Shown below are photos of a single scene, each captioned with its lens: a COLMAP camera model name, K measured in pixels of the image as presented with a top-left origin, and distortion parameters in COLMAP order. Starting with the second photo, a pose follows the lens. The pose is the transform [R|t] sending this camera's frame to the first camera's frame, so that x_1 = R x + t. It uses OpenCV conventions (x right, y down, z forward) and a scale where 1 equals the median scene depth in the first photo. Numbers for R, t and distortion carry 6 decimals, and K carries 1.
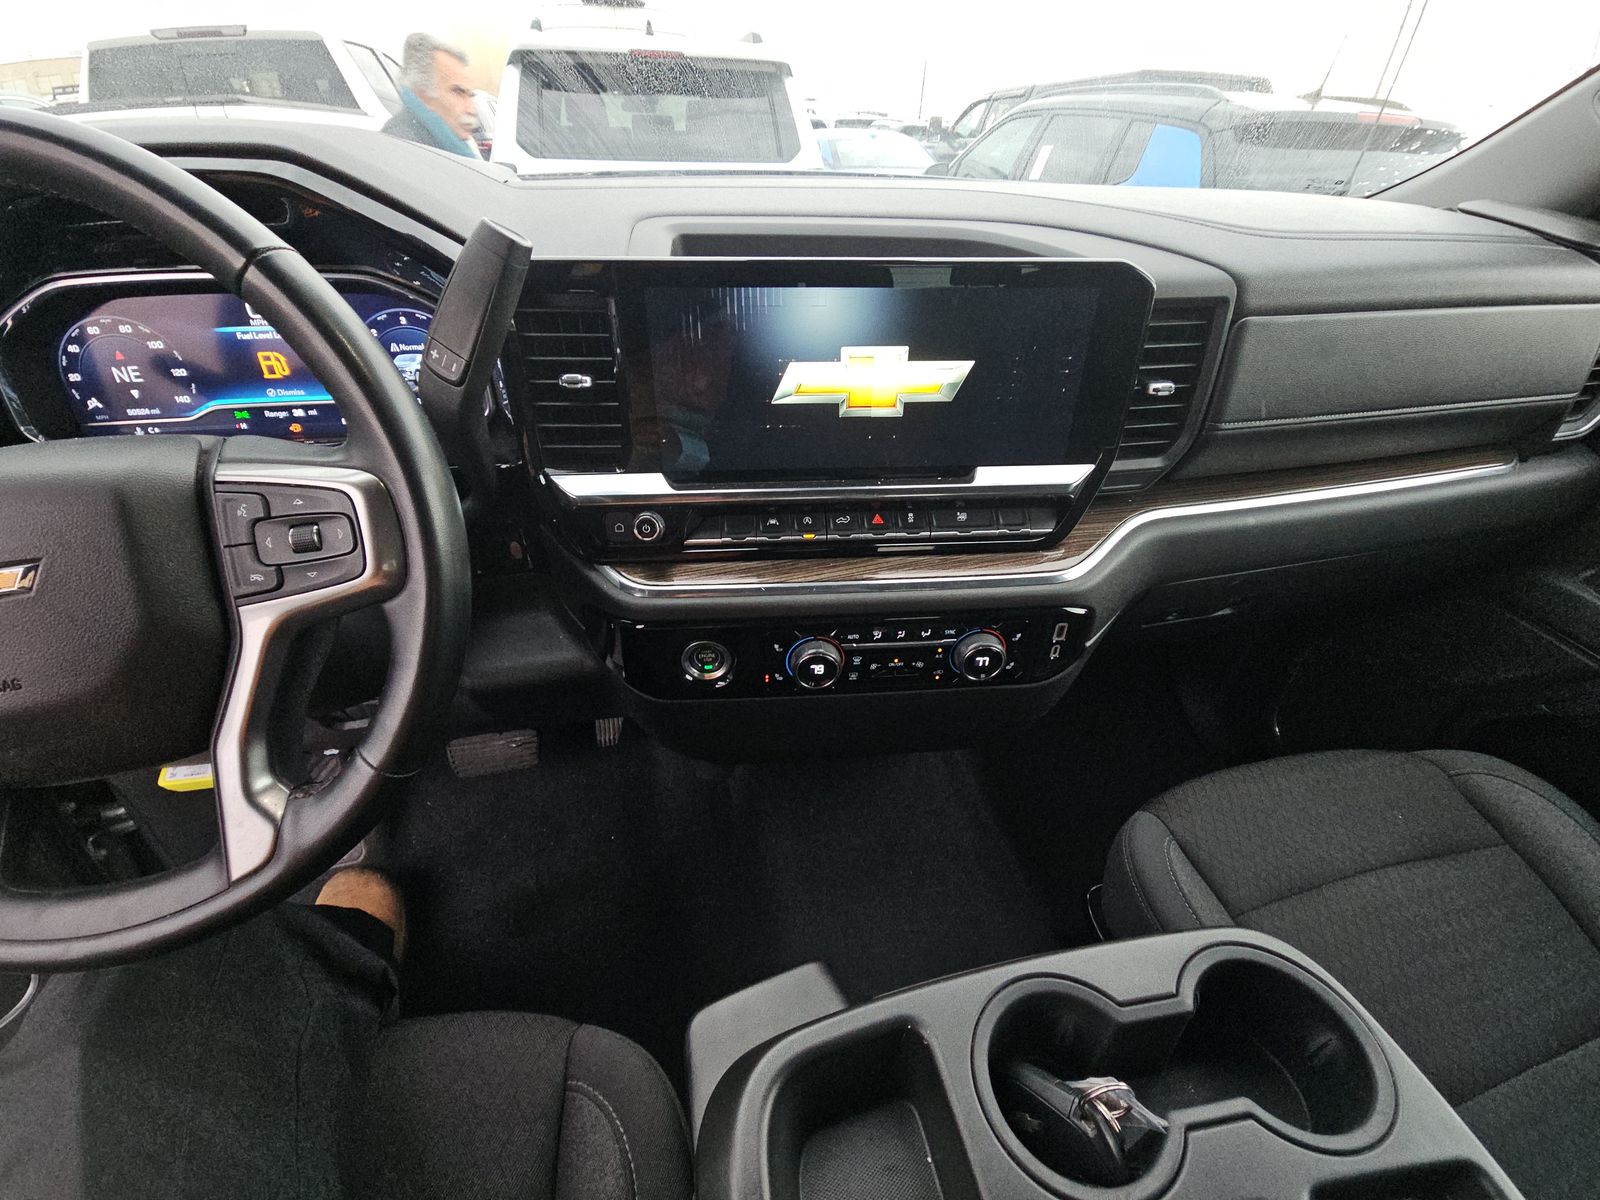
lens RADIAL K [[649.7, 0, 802.0], [0, 649.7, 599.6], [0, 0, 1]] dist [0.005347, -0.003788]
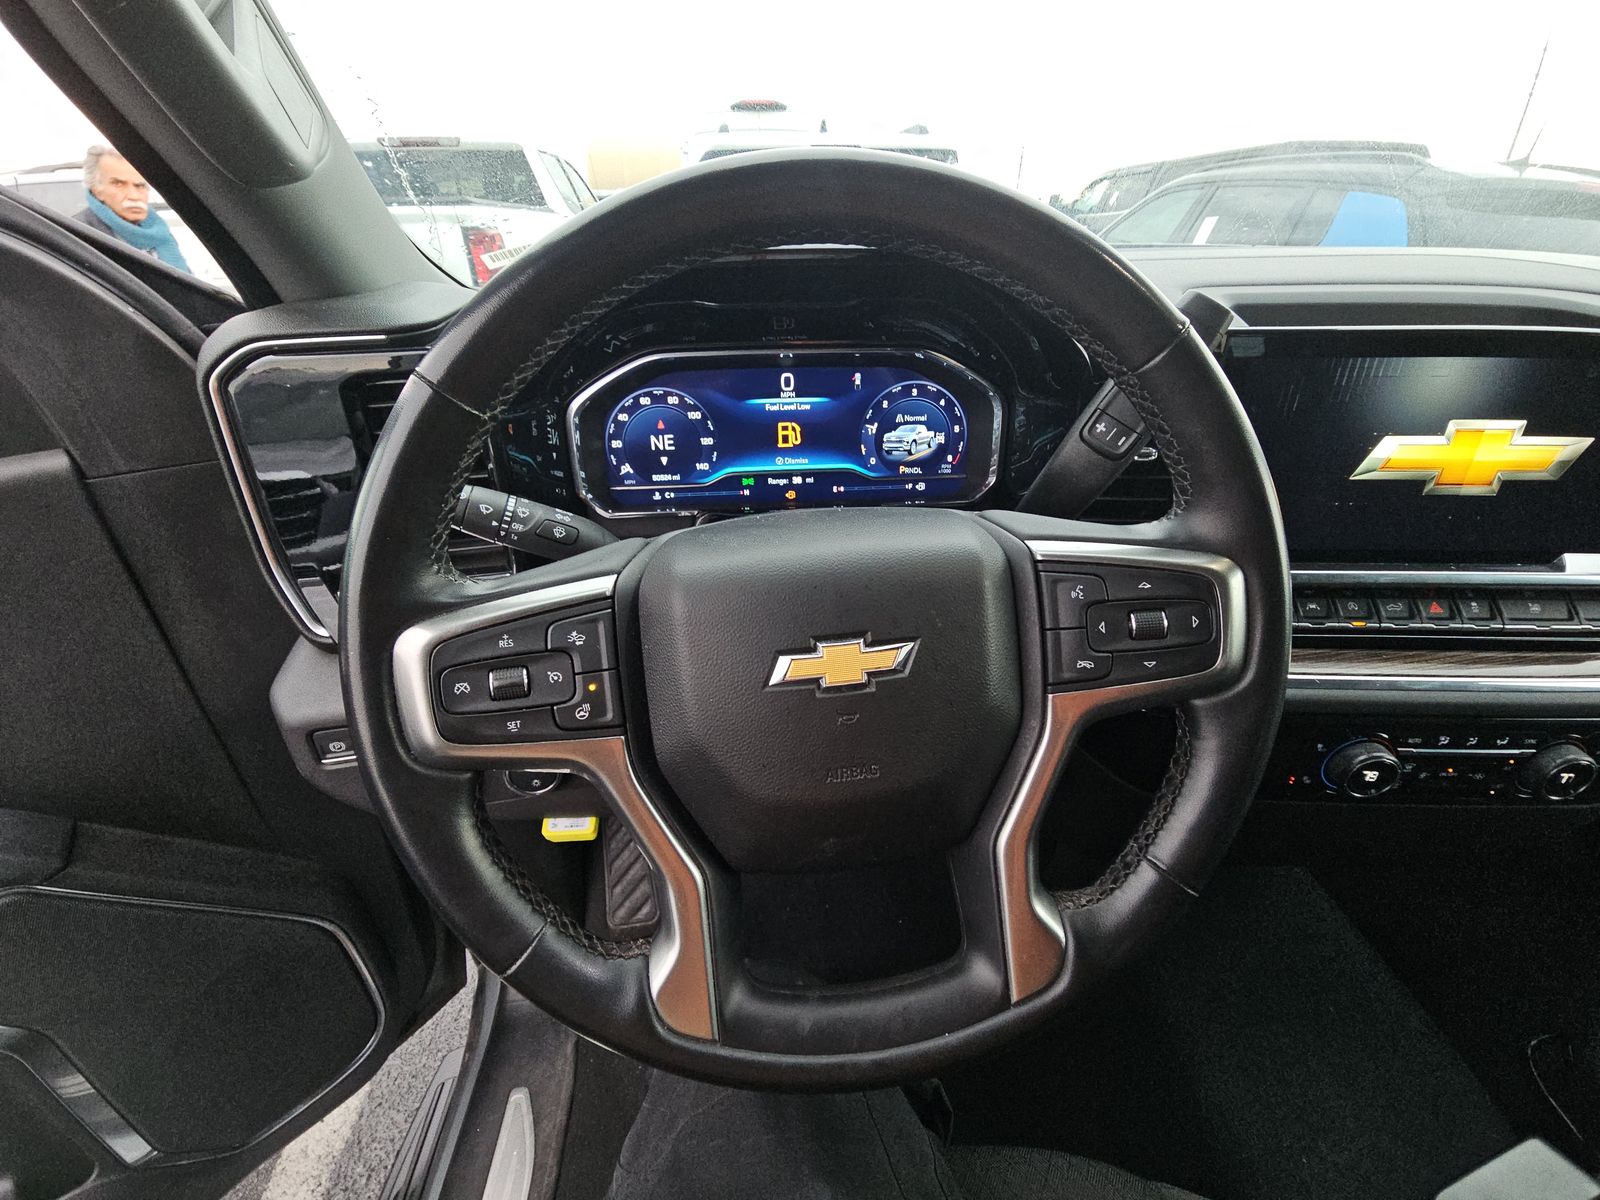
lens RADIAL K [[649.7, 0, 801.0], [0, 649.7, 599.6], [0, 0, 1]] dist [0.005347, -0.003788]
pose [[0.991715, 0.038487, -0.122556, -0.657386], [-0.049388, 0.994967, -0.087183, -0.014915], [0.118584, 0.092514, 0.988625, 0.018629]]
